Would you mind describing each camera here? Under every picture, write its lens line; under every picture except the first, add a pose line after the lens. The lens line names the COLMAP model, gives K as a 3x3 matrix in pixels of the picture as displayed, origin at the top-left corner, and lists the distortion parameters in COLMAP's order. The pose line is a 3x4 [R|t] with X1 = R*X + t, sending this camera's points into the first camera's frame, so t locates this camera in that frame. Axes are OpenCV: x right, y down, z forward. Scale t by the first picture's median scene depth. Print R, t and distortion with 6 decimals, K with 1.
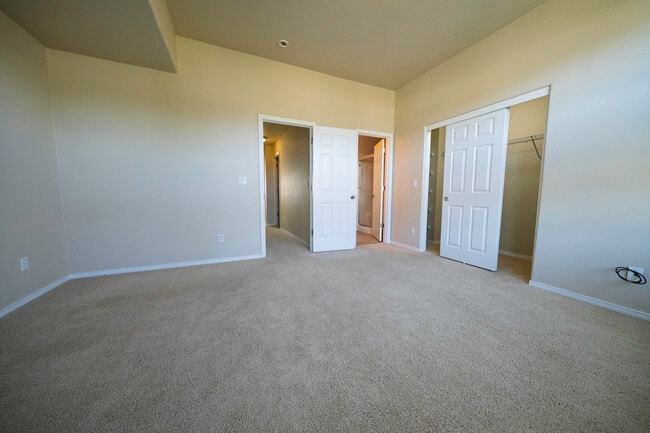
lens RADIAL K [[223.2, 0, 325.0], [0, 223.2, 216.5], [0, 0, 1]] dist [-0.001038, -0.000197]
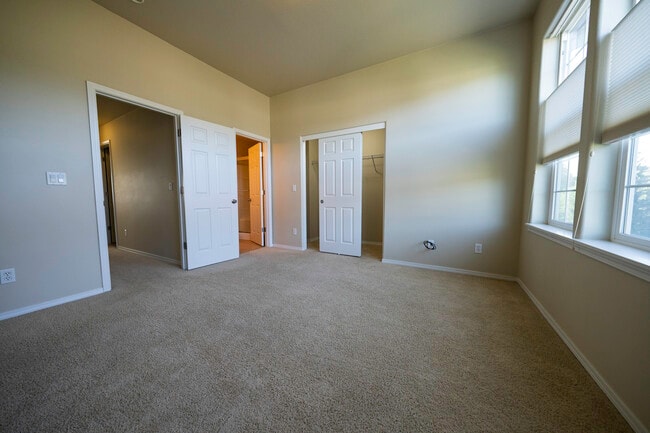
lens RADIAL K [[223.2, 0, 325.0], [0, 223.2, 216.5], [0, 0, 1]] dist [-0.001038, -0.000197]
pose [[0.812278, -0.054955, 0.580675, -0.117937], [0.066445, 0.997789, 0.001485, -0.002332], [-0.579473, 0.037377, 0.814134, 0.045855]]
